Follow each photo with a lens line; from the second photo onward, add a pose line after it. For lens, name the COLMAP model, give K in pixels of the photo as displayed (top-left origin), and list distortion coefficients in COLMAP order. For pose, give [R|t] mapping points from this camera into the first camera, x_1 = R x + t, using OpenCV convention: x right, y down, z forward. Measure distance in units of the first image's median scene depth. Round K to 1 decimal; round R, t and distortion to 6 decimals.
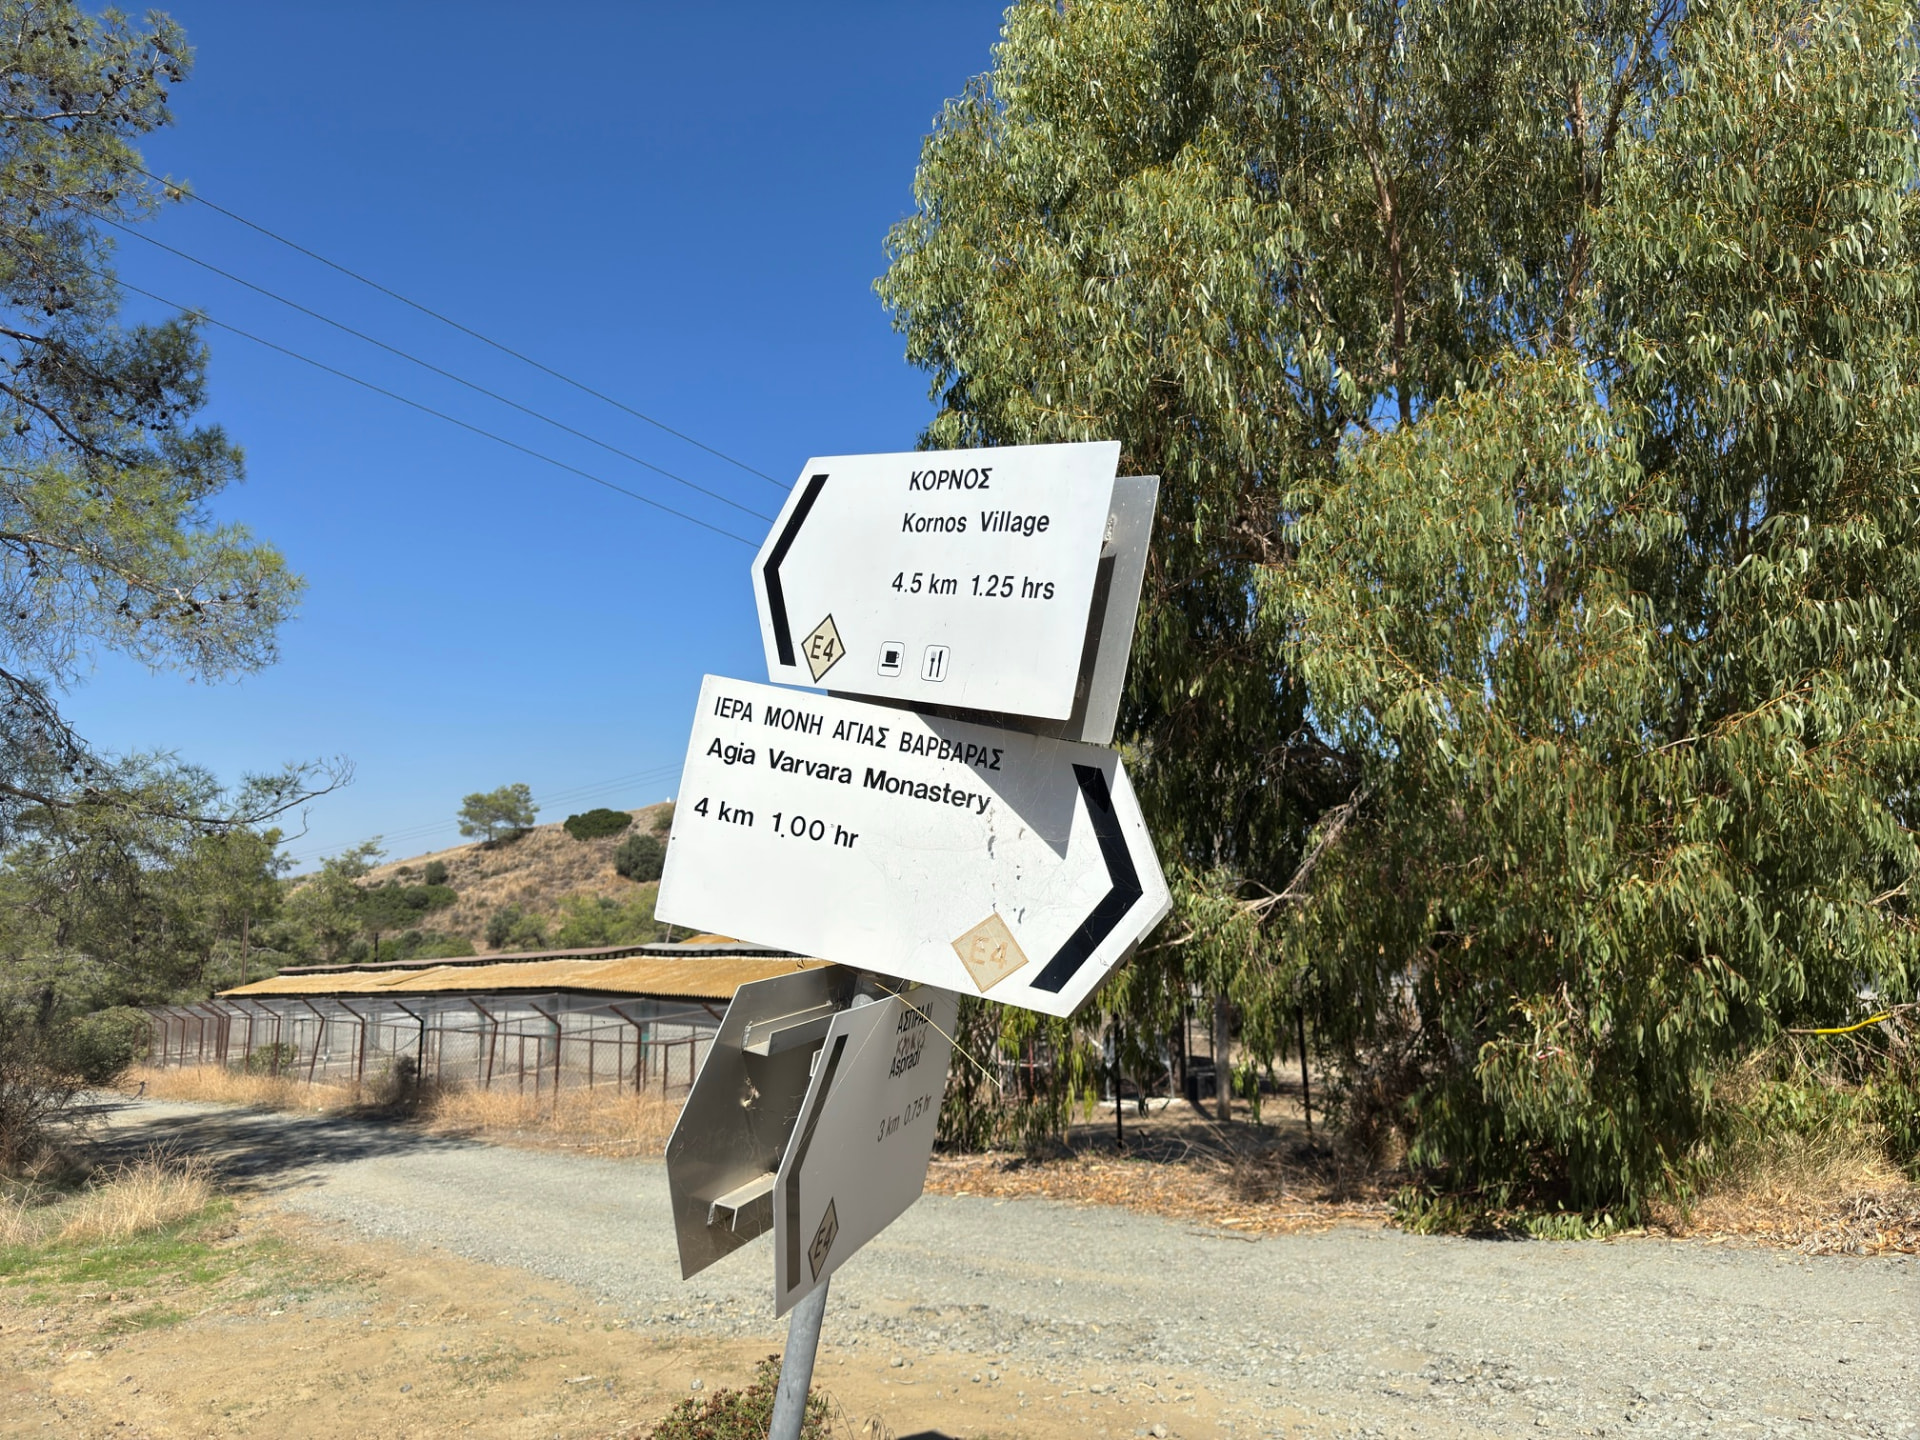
lens RADIAL K [[1382.2, 0, 967.9], [0, 1382.2, 719.9], [0, 0, 1]] dist [-0.001479, 0.002278]
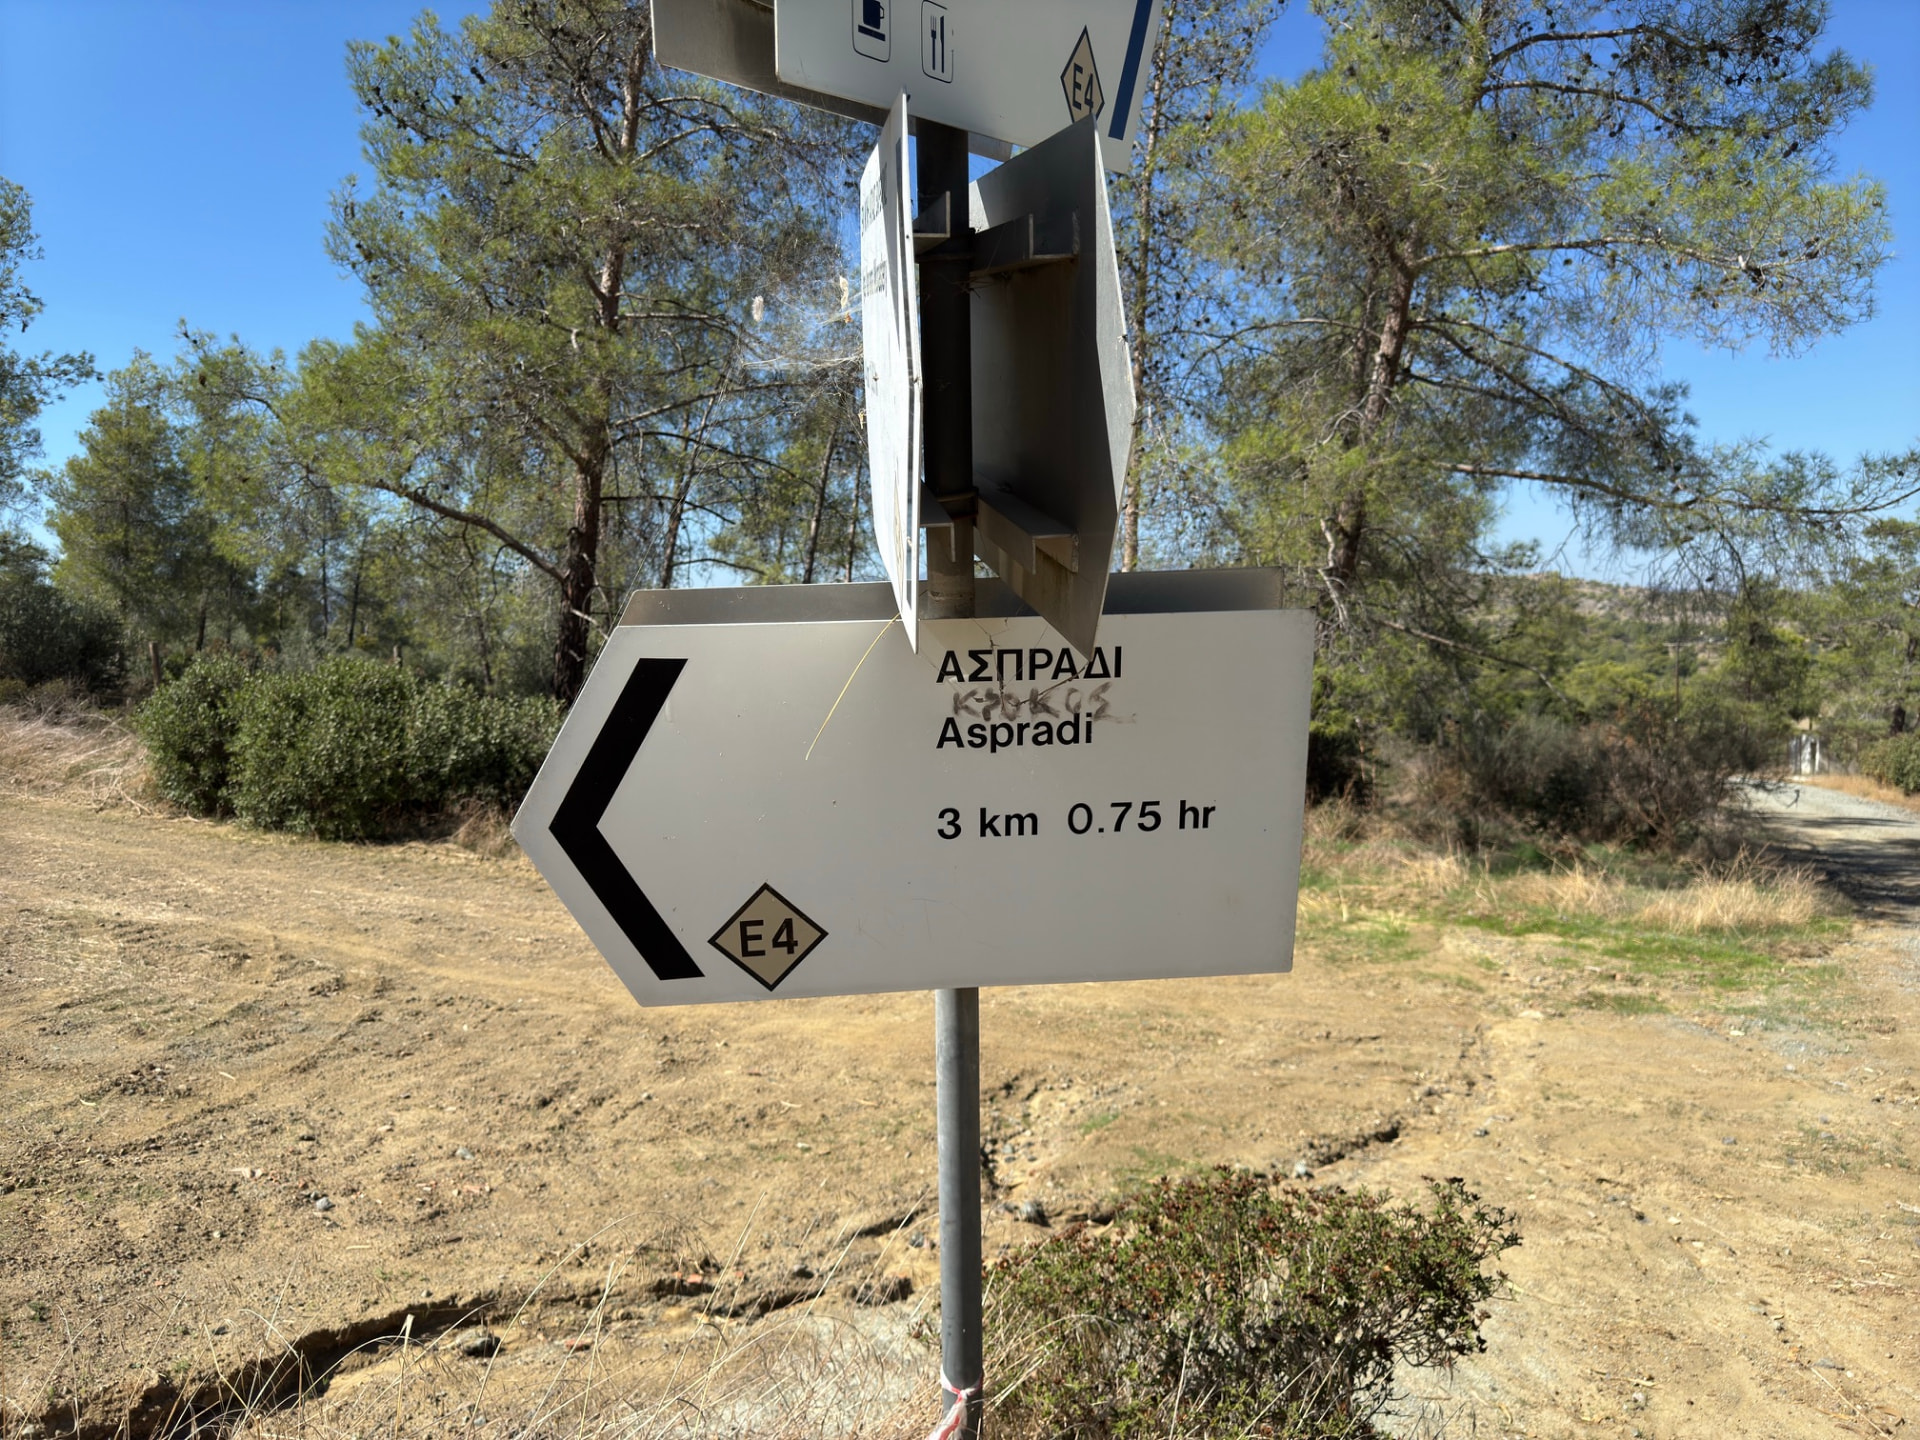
lens RADIAL K [[1382.2, 0, 966.7], [0, 1382.2, 721.1], [0, 0, 1]] dist [-0.001479, 0.002278]
pose [[0.350079, 0.068365, -0.934222, 0.111299], [0.120300, 0.985793, 0.117219, 0.036080], [0.928963, -0.153422, 0.336881, 0.163020]]
